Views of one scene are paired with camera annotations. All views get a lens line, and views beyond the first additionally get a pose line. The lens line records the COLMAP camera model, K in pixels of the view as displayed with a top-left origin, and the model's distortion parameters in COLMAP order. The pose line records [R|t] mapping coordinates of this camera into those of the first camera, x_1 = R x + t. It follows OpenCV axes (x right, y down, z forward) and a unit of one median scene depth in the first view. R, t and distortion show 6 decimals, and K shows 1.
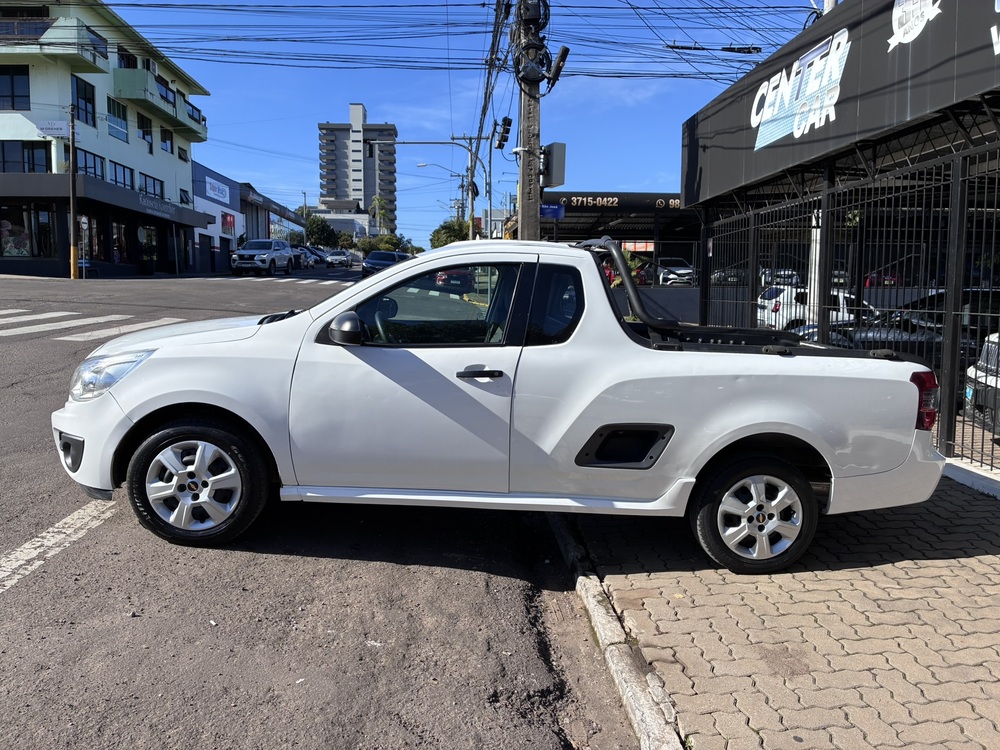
lens RADIAL K [[758.2, 0, 504.0], [0, 758.2, 372.9], [0, 0, 1]] dist [0.061812, -0.073156]
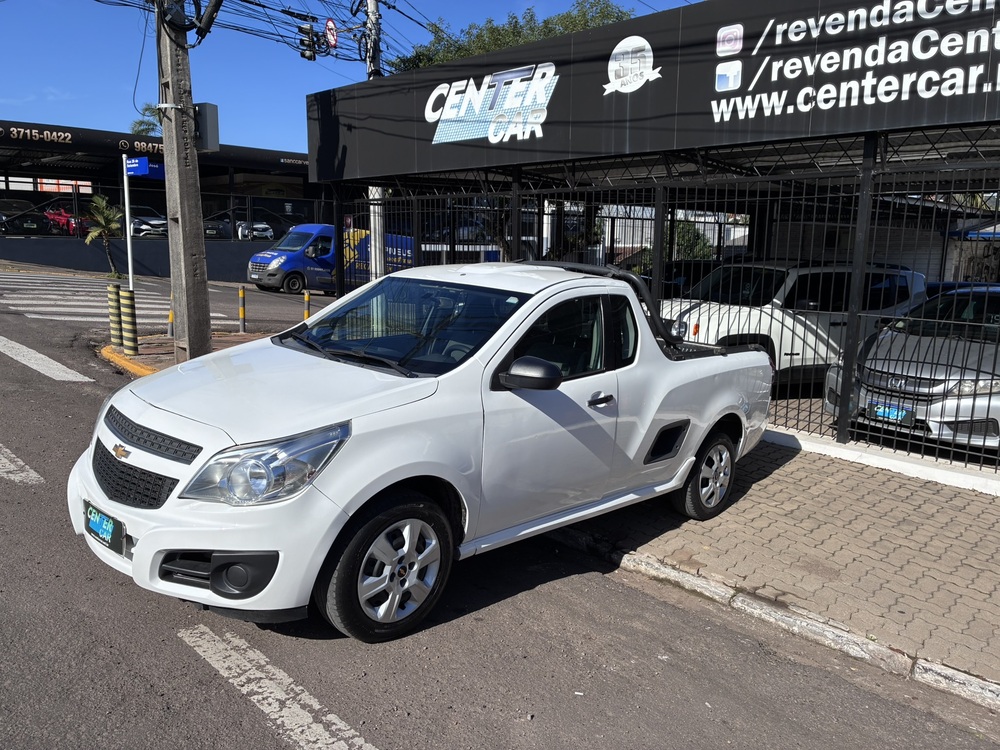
lens RADIAL K [[755.1, 0, 496.3], [0, 755.1, 371.2], [0, 0, 1]] dist [0.041479, -0.034625]
pose [[0.738554, -0.107979, 0.665492, -0.543315], [0.059294, 0.993669, 0.095424, -0.096518], [-0.671582, -0.031016, 0.740280, 0.180316]]
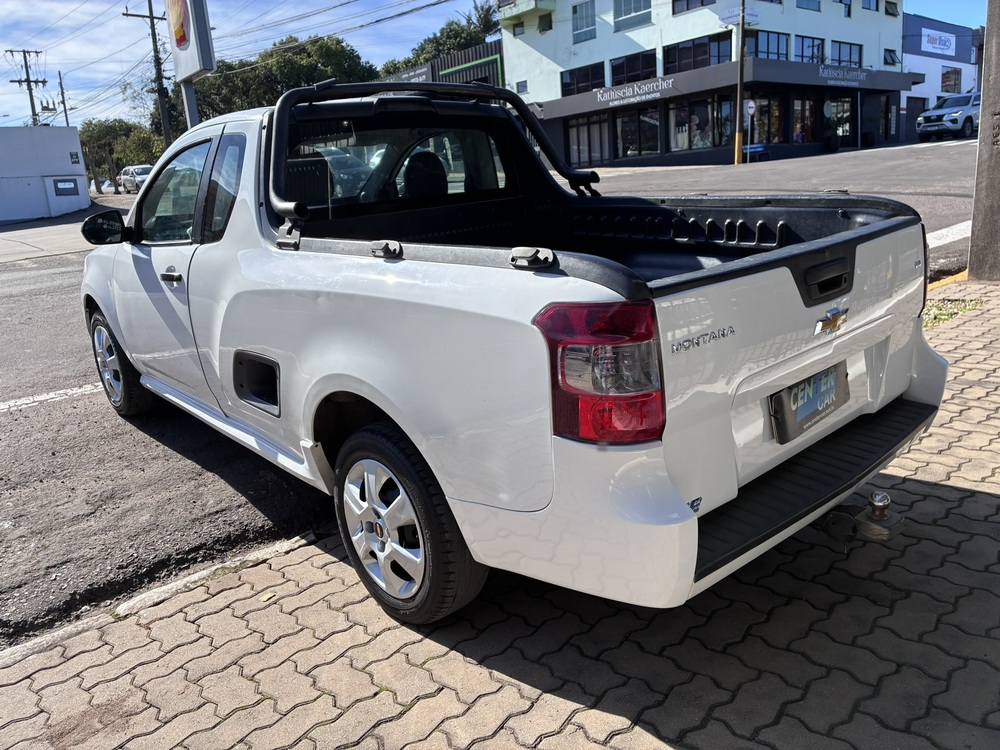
lens RADIAL K [[758.2, 0, 504.0], [0, 758.2, 372.9], [0, 0, 1]] dist [0.061812, -0.073156]
pose [[0.600469, 0.128397, -0.789272, 0.564185], [-0.004704, 0.987575, 0.157078, -0.018527], [0.799634, -0.090608, 0.593613, 0.482392]]
